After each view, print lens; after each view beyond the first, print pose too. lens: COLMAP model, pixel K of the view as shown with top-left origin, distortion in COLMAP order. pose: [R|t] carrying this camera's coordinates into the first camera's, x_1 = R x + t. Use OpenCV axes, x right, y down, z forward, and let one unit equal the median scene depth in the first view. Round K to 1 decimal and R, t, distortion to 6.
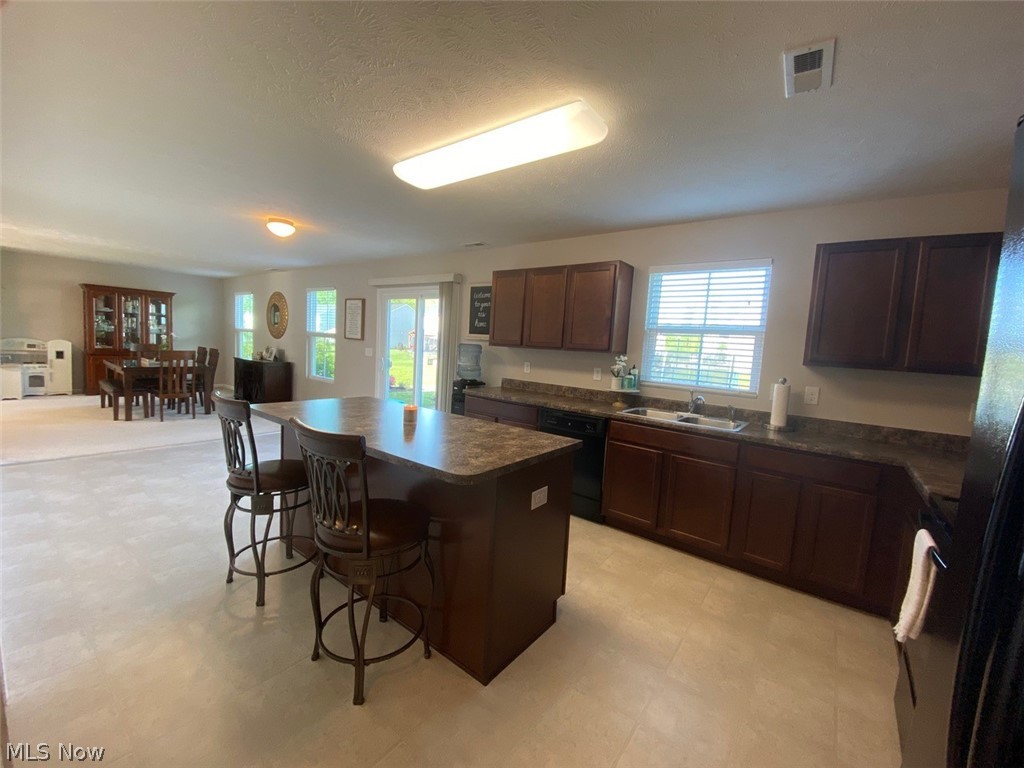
lens RADIAL K [[412.8, 0, 512.6], [0, 412.8, 379.5], [0, 0, 1]] dist [0.039974, -0.030156]
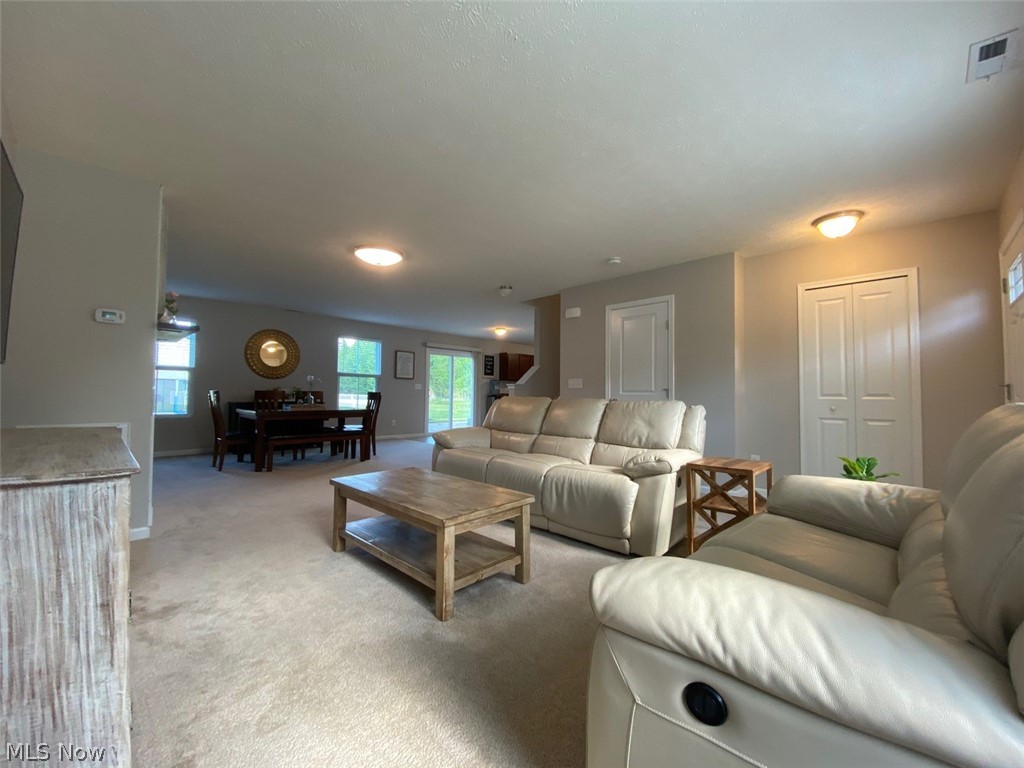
lens RADIAL K [[412.8, 0, 512.6], [0, 412.8, 379.5], [0, 0, 1]] dist [0.039974, -0.030156]
pose [[0.125029, -0.022105, 0.991907, -2.335621], [0.085354, 0.996285, 0.011444, -0.103180], [-0.988475, 0.083232, 0.126451, 0.577685]]
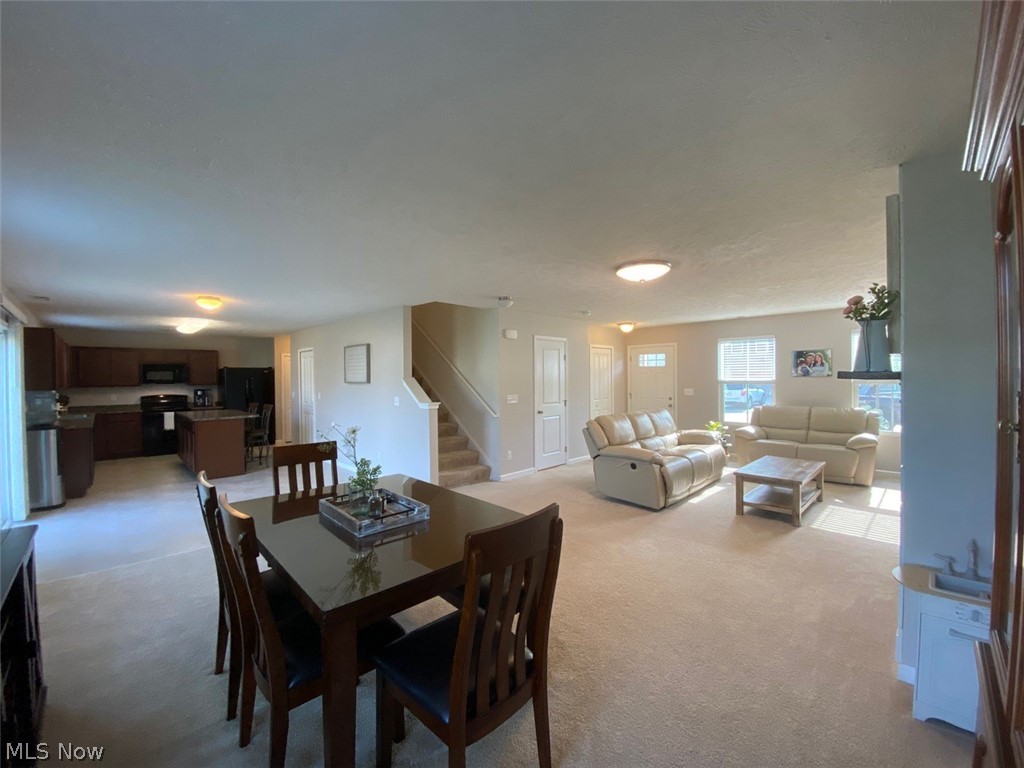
lens RADIAL K [[412.8, 0, 512.6], [0, 412.8, 379.5], [0, 0, 1]] dist [0.039974, -0.030156]
pose [[-0.988334, -0.048442, 0.144390, -1.361494], [-0.034359, 0.994546, 0.098482, -0.245417], [-0.148373, 0.092372, -0.984608, 1.763076]]
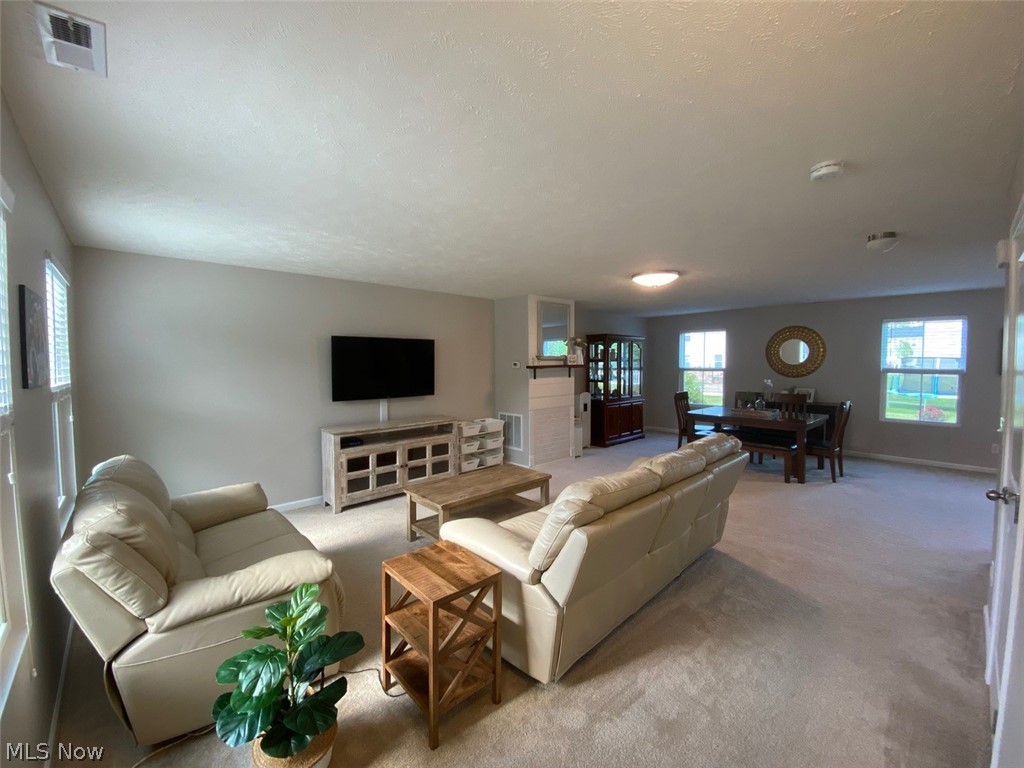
lens RADIAL K [[412.8, 0, 512.6], [0, 412.8, 379.5], [0, 0, 1]] dist [0.039974, -0.030156]
pose [[0.980291, -0.053298, -0.190233, -1.615876], [0.044310, 0.997705, -0.051197, -0.124112], [0.192525, 0.041759, 0.980403, 0.001382]]
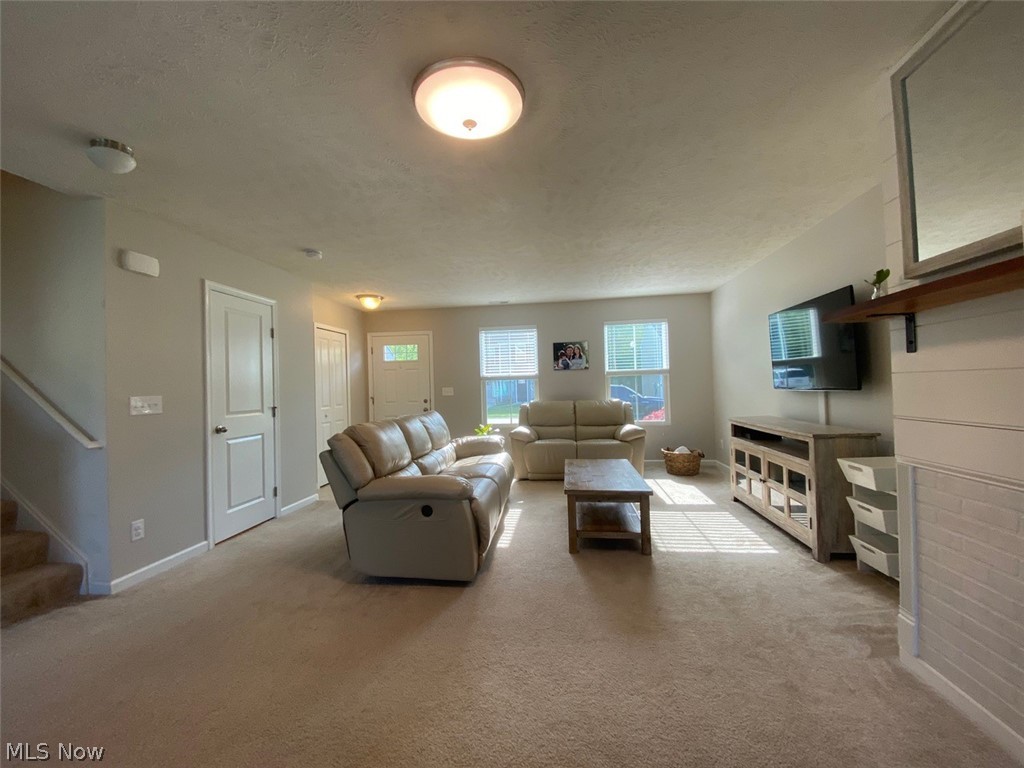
lens RADIAL K [[412.8, 0, 512.6], [0, 412.8, 379.5], [0, 0, 1]] dist [0.039974, -0.030156]
pose [[-0.867422, -0.040522, -0.495921, -1.337097], [-0.063269, 0.997571, 0.029154, -0.149676], [0.493535, 0.056665, -0.867878, 1.299640]]
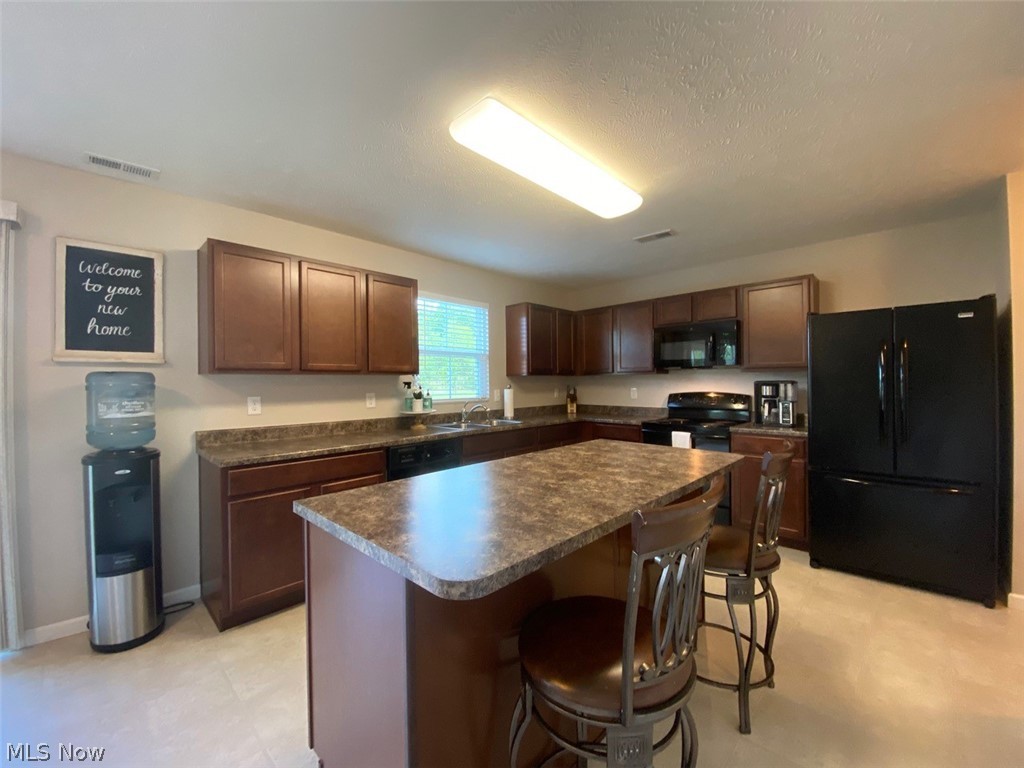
lens RADIAL K [[412.8, 0, 512.6], [0, 412.8, 379.5], [0, 0, 1]] dist [0.039974, -0.030156]
pose [[0.109870, -0.055028, 0.992422, -0.498317], [0.102094, 0.993810, 0.043802, -0.051857], [-0.988689, 0.096507, 0.114808, 0.495113]]
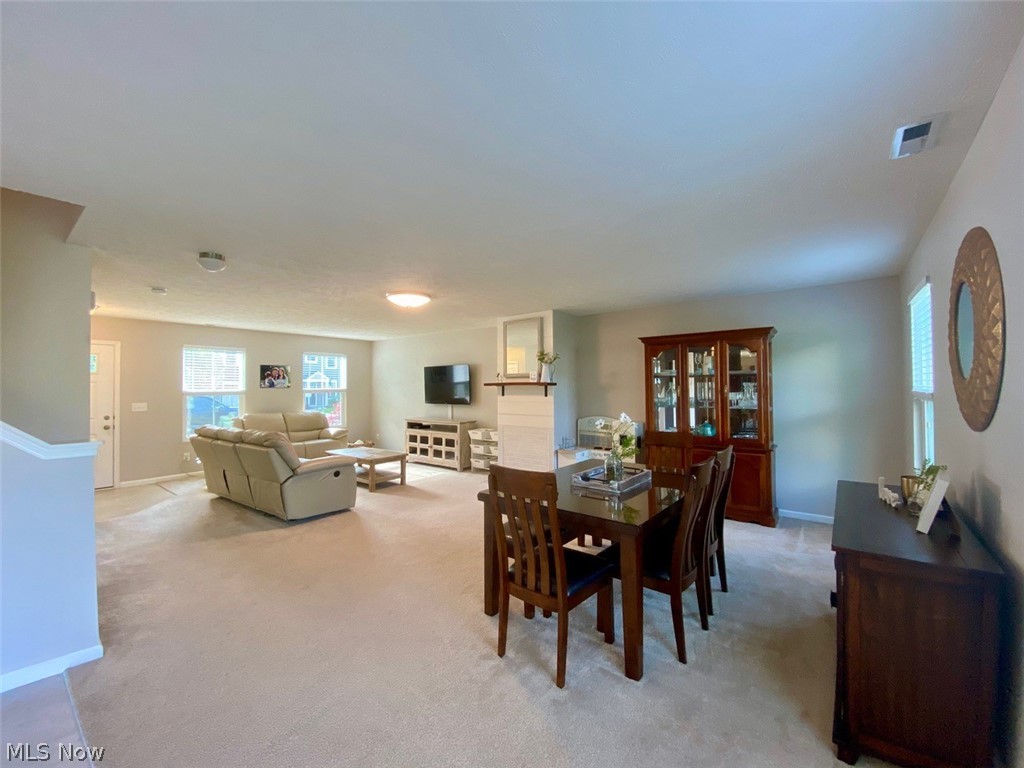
lens RADIAL K [[411.3, 0, 516.2], [0, 411.3, 379.8], [0, 0, 1]] dist [0.019265, -0.019265]
pose [[-0.007592, -0.070590, -0.997477, -0.550988], [-0.080689, 0.994296, -0.069750, -0.147811], [0.996710, 0.079956, -0.013244, 1.217627]]
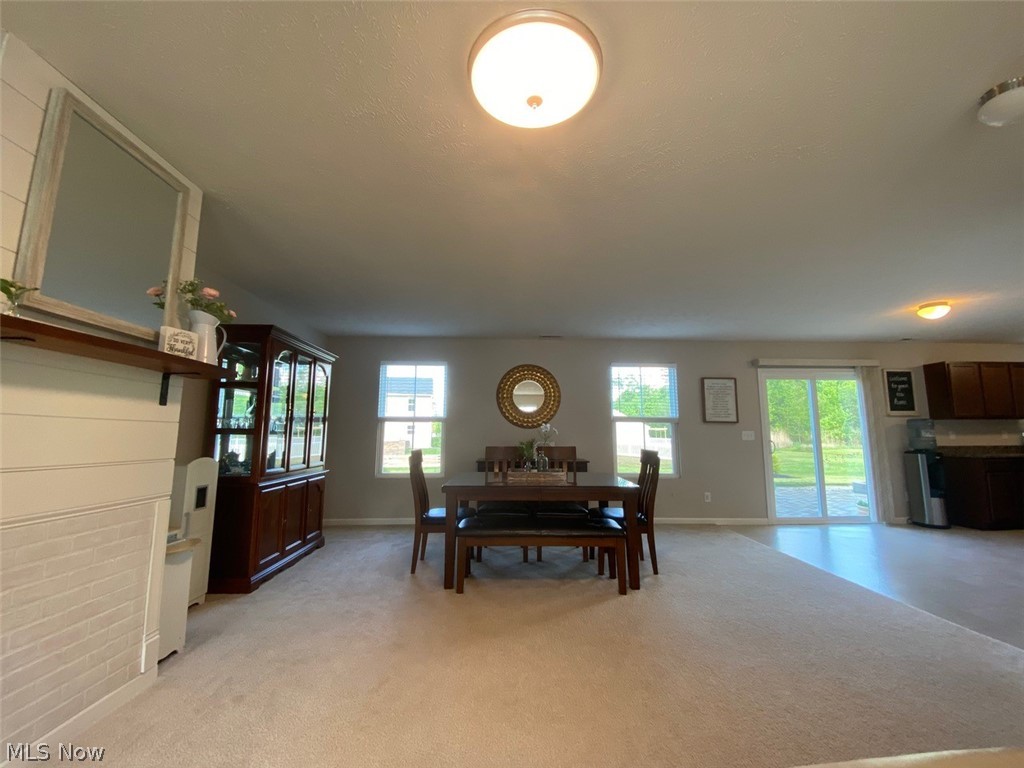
lens RADIAL K [[411.3, 0, 516.2], [0, 411.3, 379.8], [0, 0, 1]] dist [0.019265, -0.019265]
pose [[0.778427, 0.026478, 0.627176, -1.670333], [0.098406, 0.981610, -0.163578, -0.112304], [-0.619974, 0.189051, 0.761506, 0.767962]]
